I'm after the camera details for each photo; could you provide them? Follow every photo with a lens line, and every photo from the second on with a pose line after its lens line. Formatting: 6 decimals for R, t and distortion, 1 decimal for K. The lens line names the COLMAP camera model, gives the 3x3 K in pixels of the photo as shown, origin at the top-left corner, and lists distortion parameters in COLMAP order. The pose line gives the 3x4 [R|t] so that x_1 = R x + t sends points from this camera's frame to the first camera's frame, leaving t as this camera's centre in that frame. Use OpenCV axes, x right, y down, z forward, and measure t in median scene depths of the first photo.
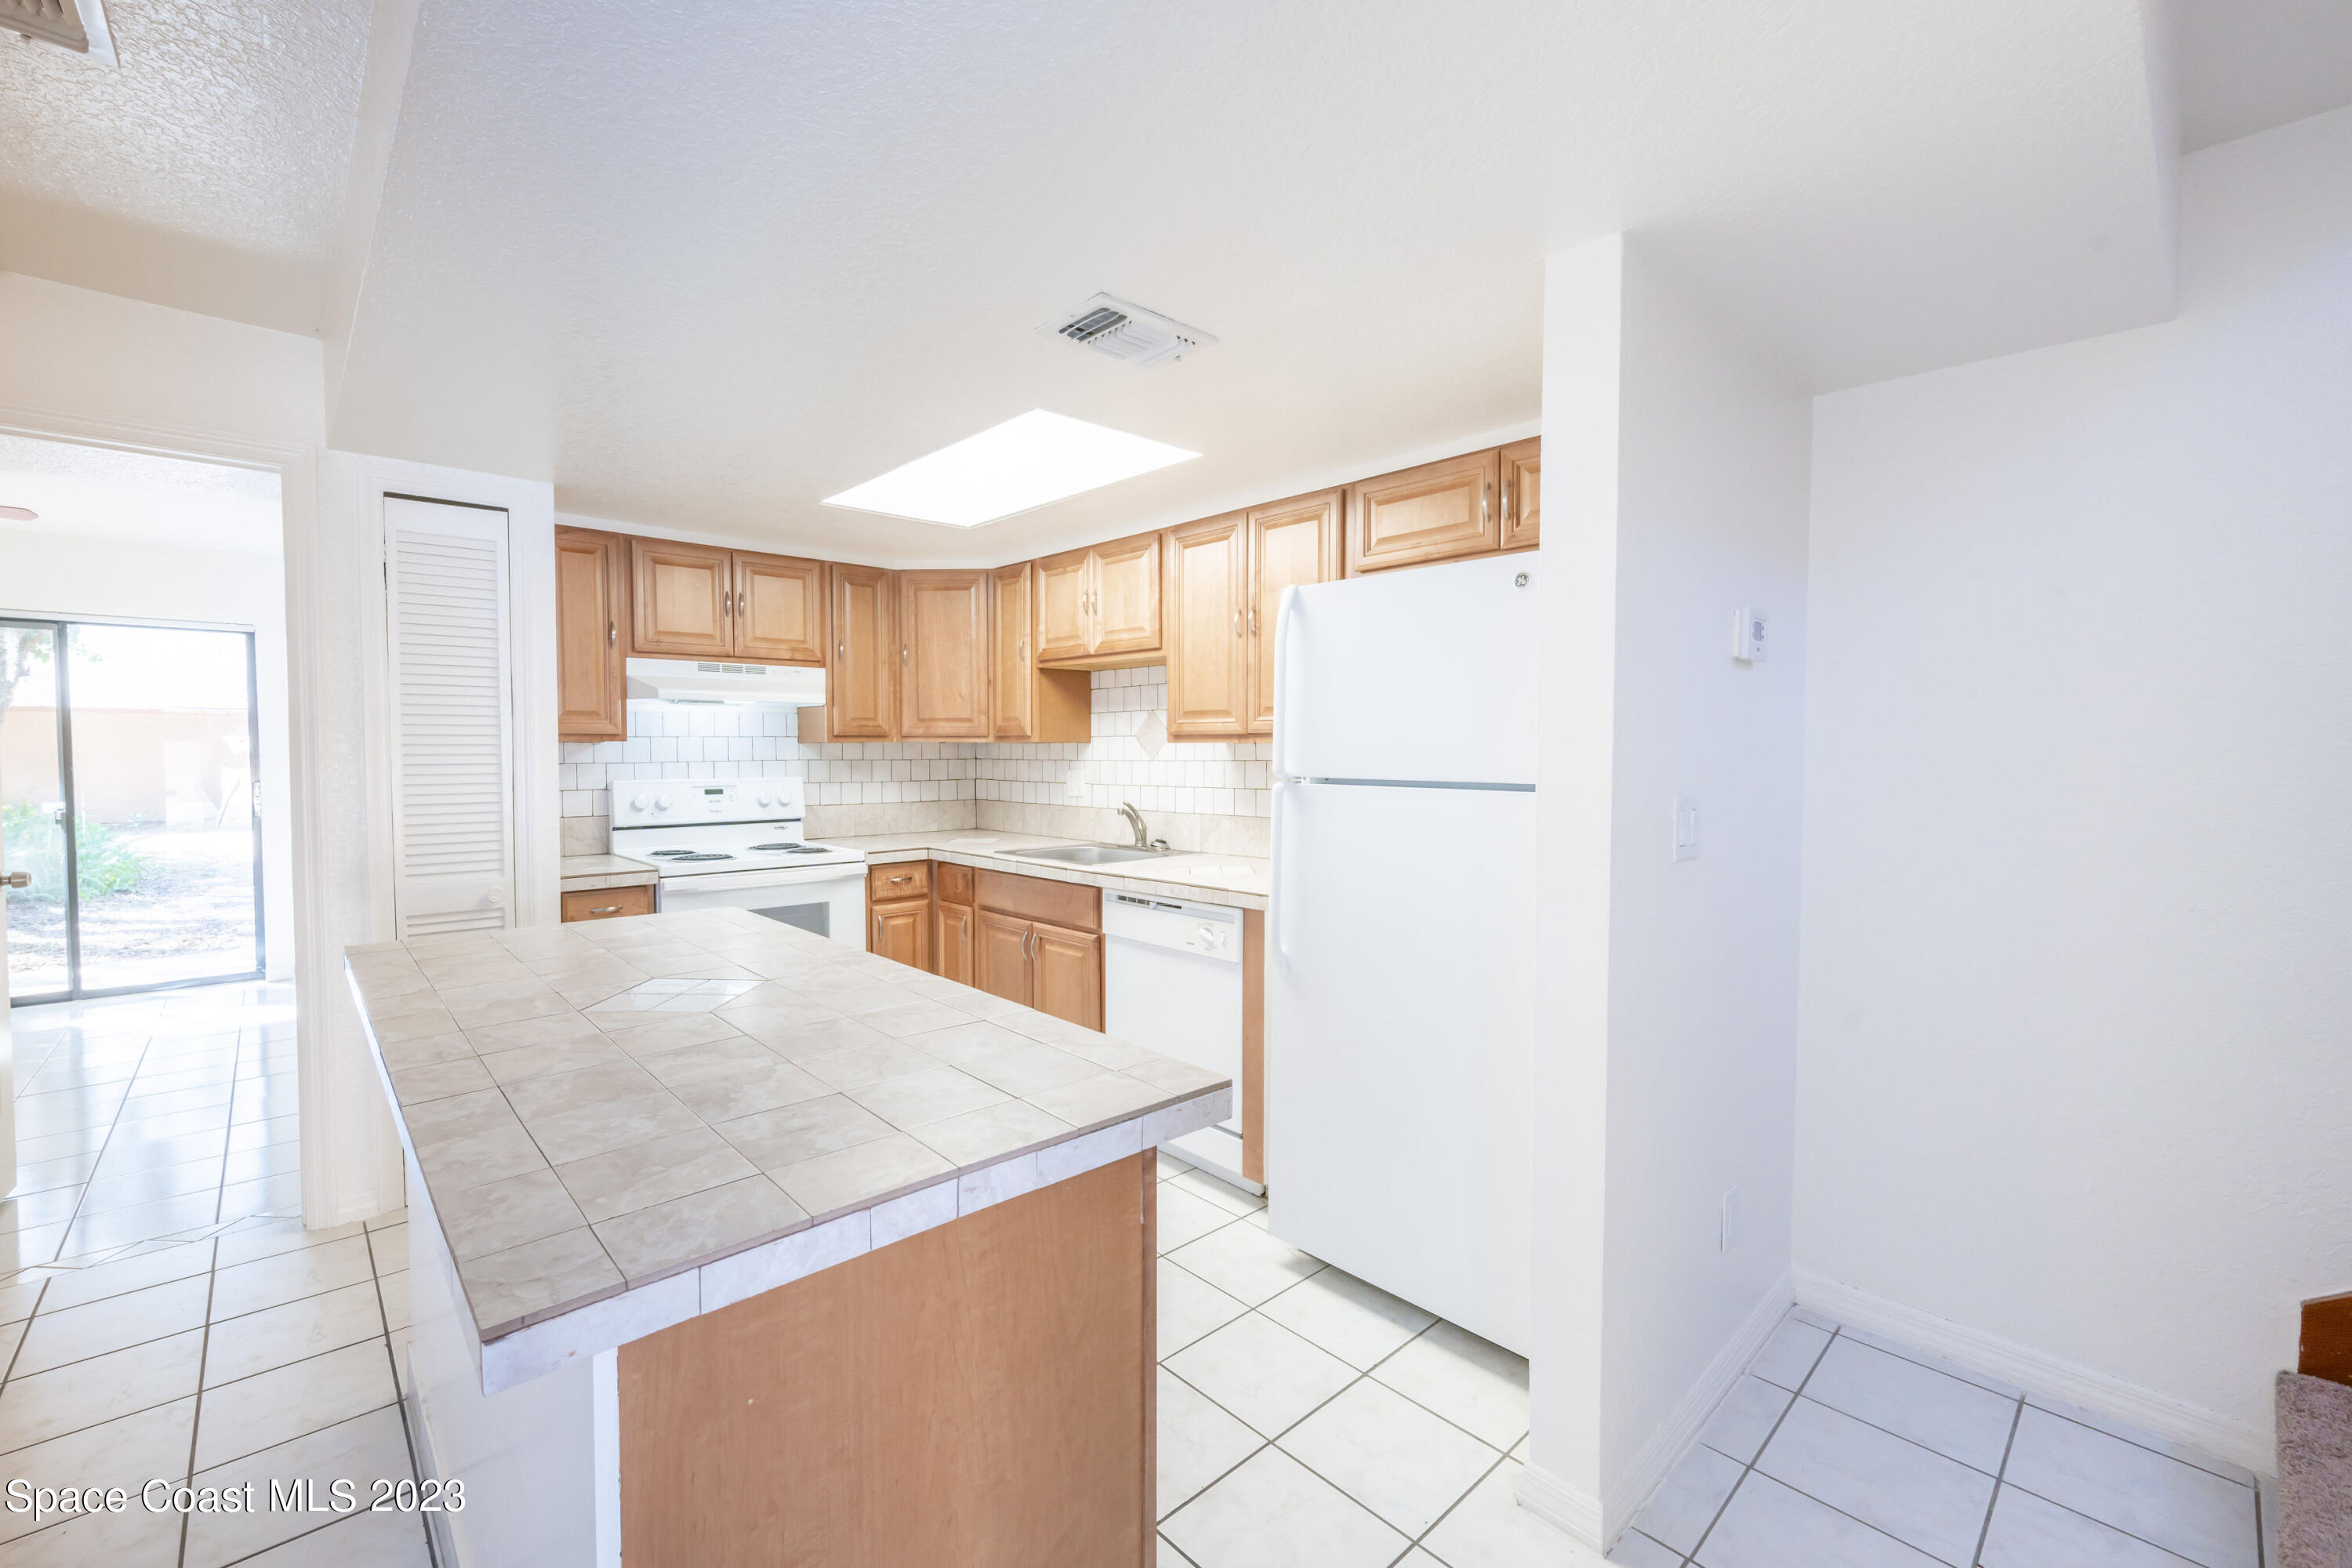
lens RADIAL K [[966.0, 0, 1123.4], [0, 966.0, 778.6], [0, 0, 1]] dist [-0.000764, 0.000198]
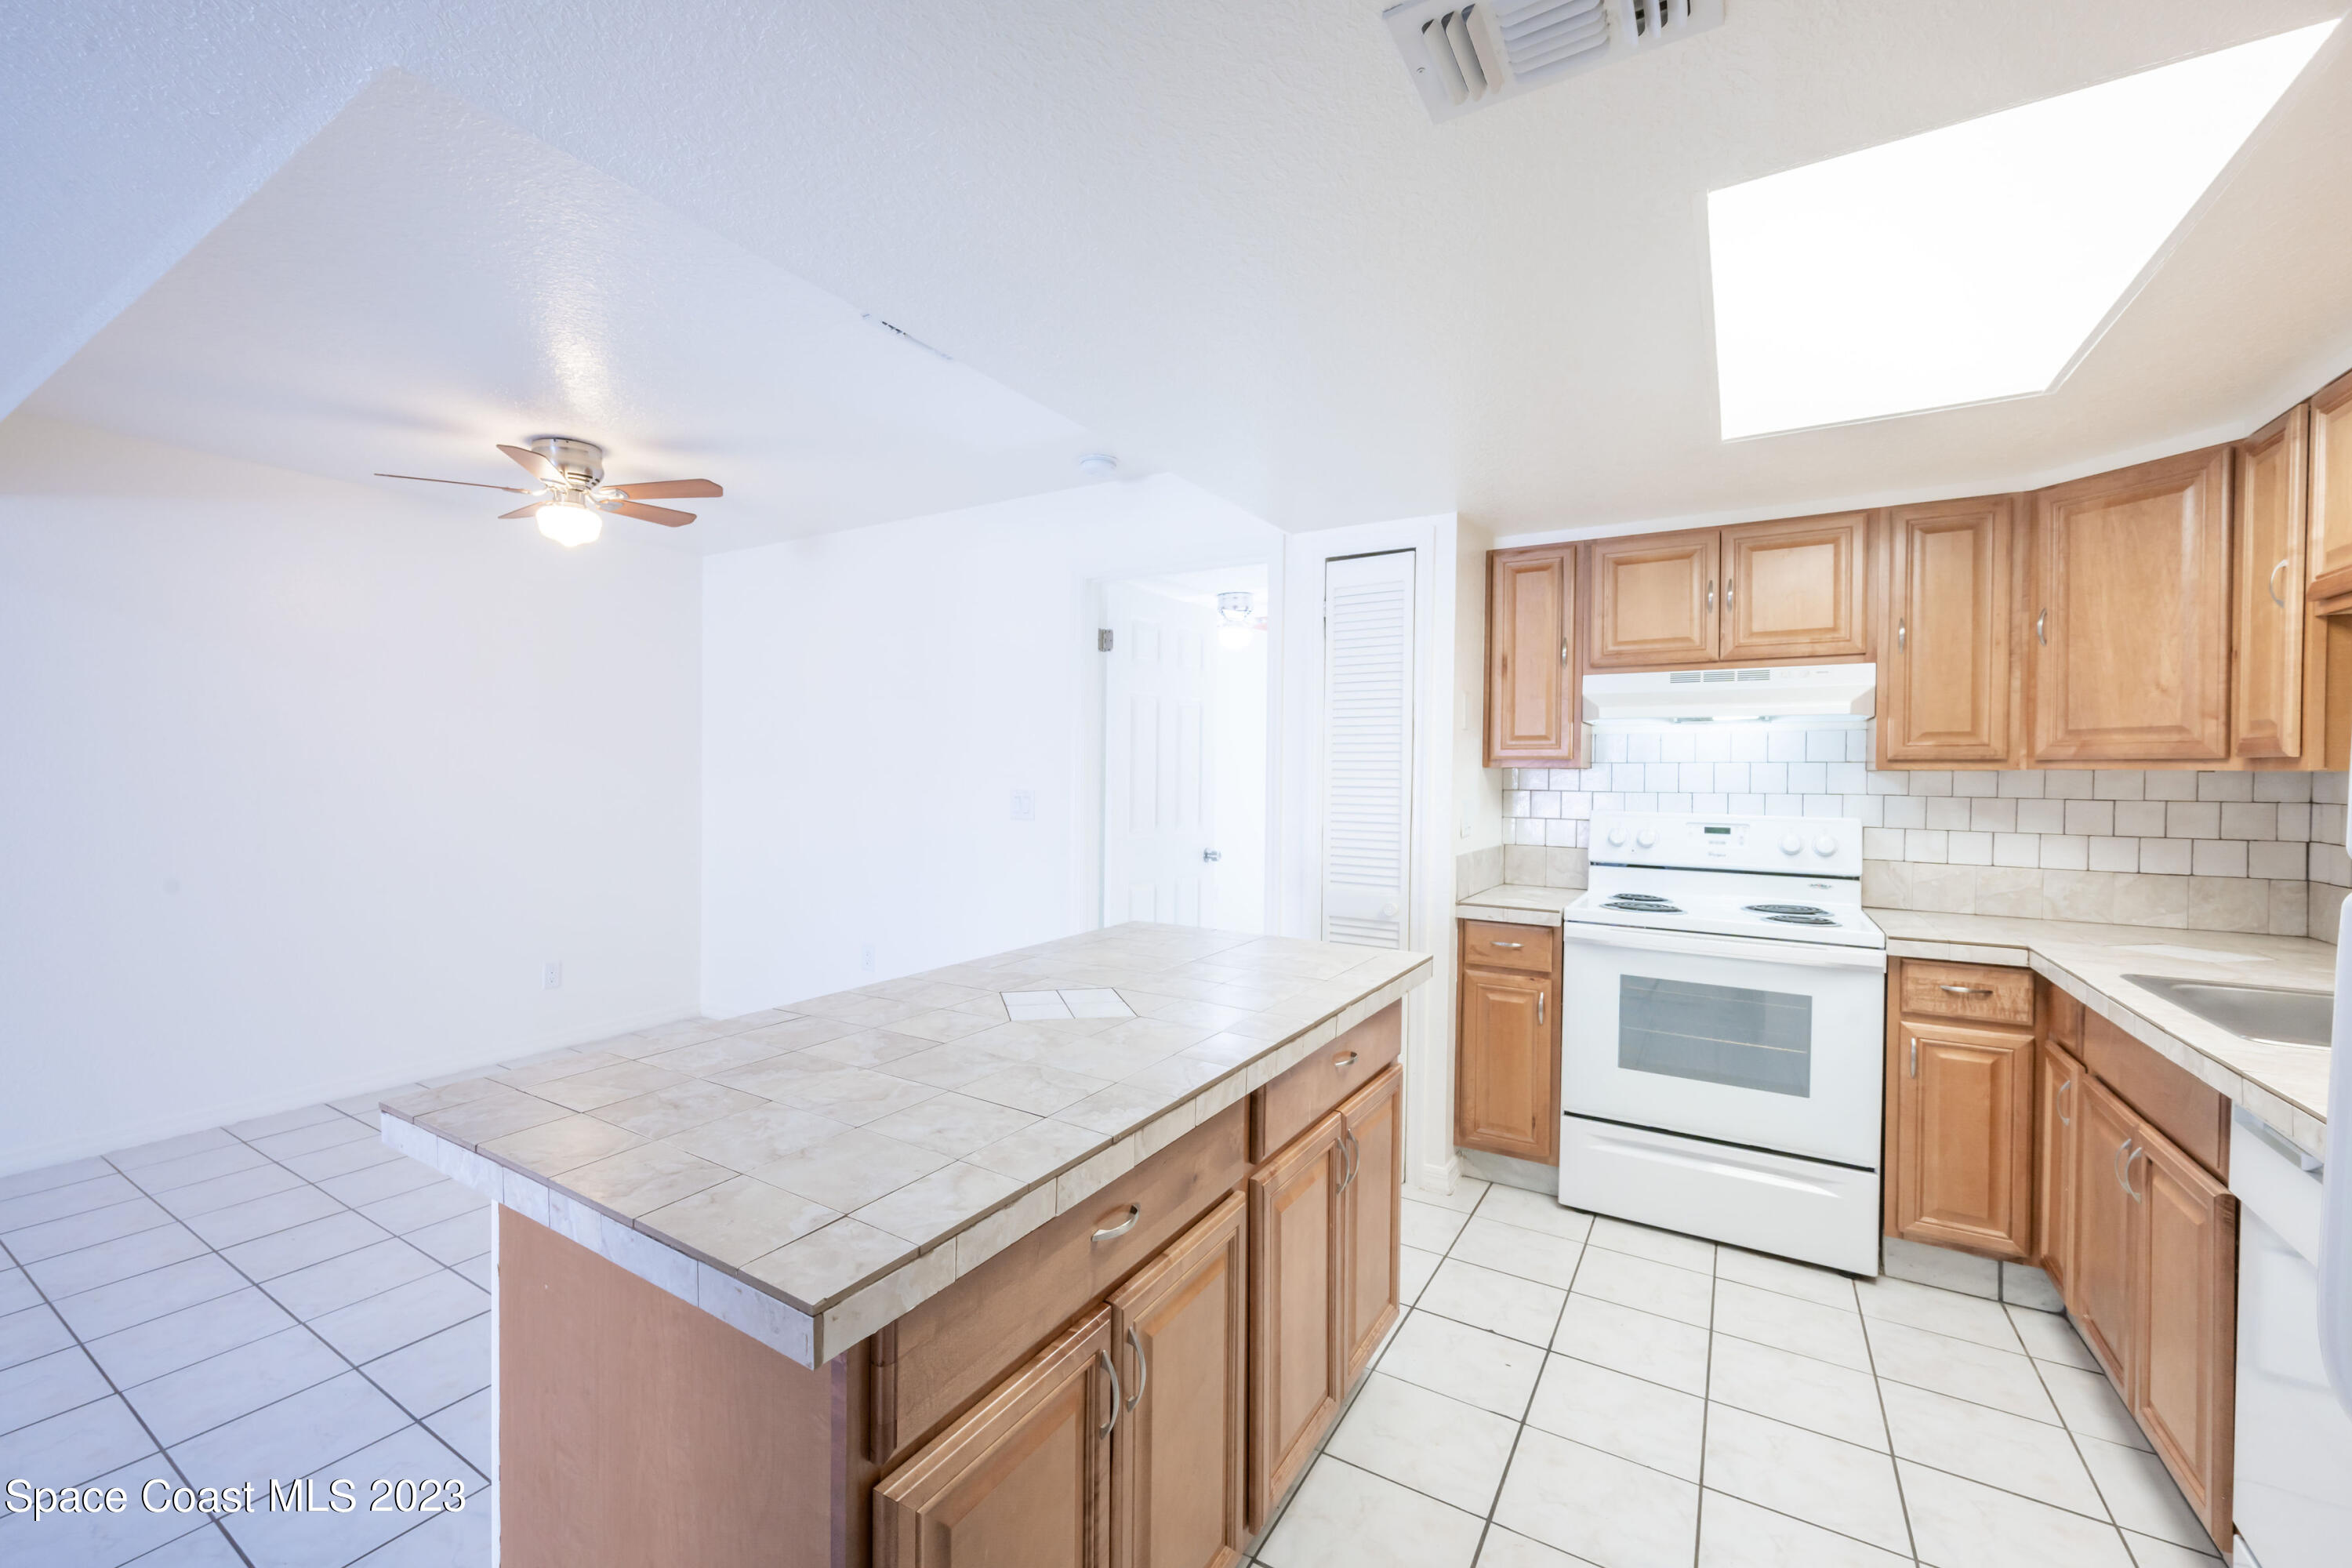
lens RADIAL K [[966.0, 0, 1110.0], [0, 966.0, 782.2], [0, 0, 1]] dist [-0.000764, 0.000198]
pose [[0.260315, 0.014207, -0.965419, 0.224264], [-0.040479, 0.999173, 0.003789, -0.009322], [0.964675, 0.038093, 0.260675, 0.301979]]
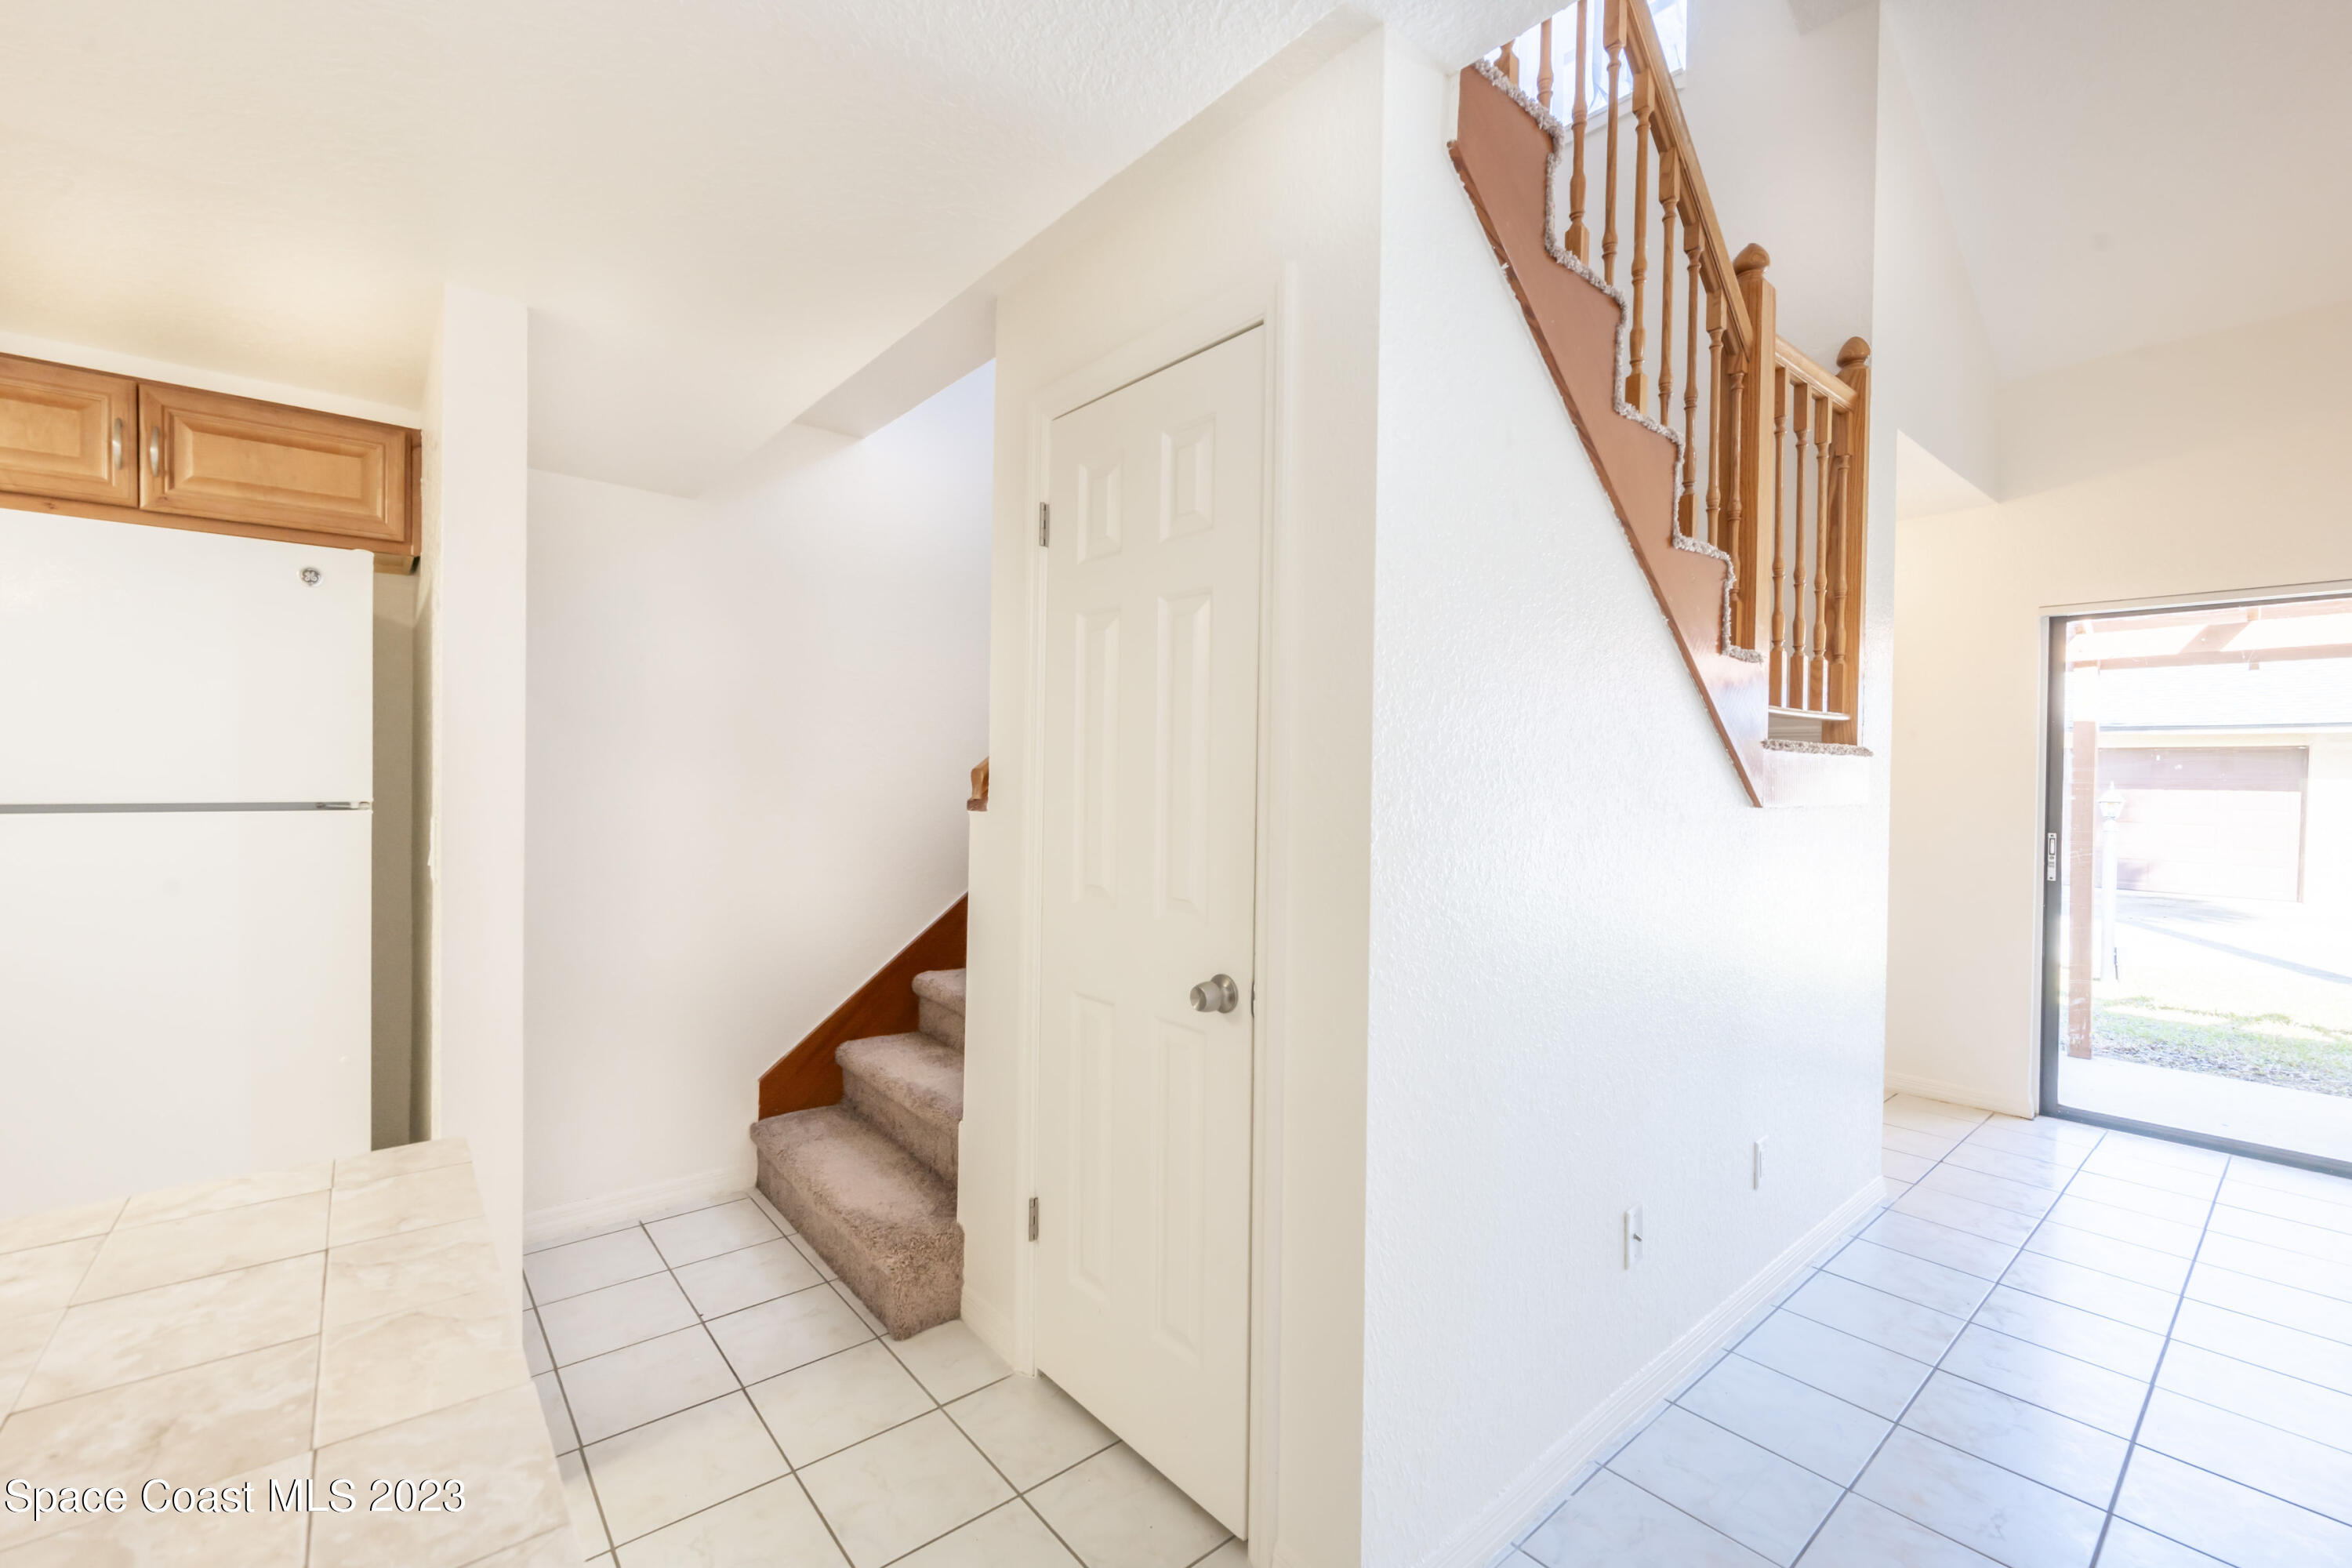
lens RADIAL K [[966.0, 0, 1110.6], [0, 966.0, 779.8], [0, 0, 1]] dist [-0.000764, 0.000198]
pose [[0.064144, -0.008779, 0.997902, -0.220079], [0.021374, 0.999744, 0.007421, -0.003128], [-0.997712, 0.020853, 0.064315, 0.101999]]
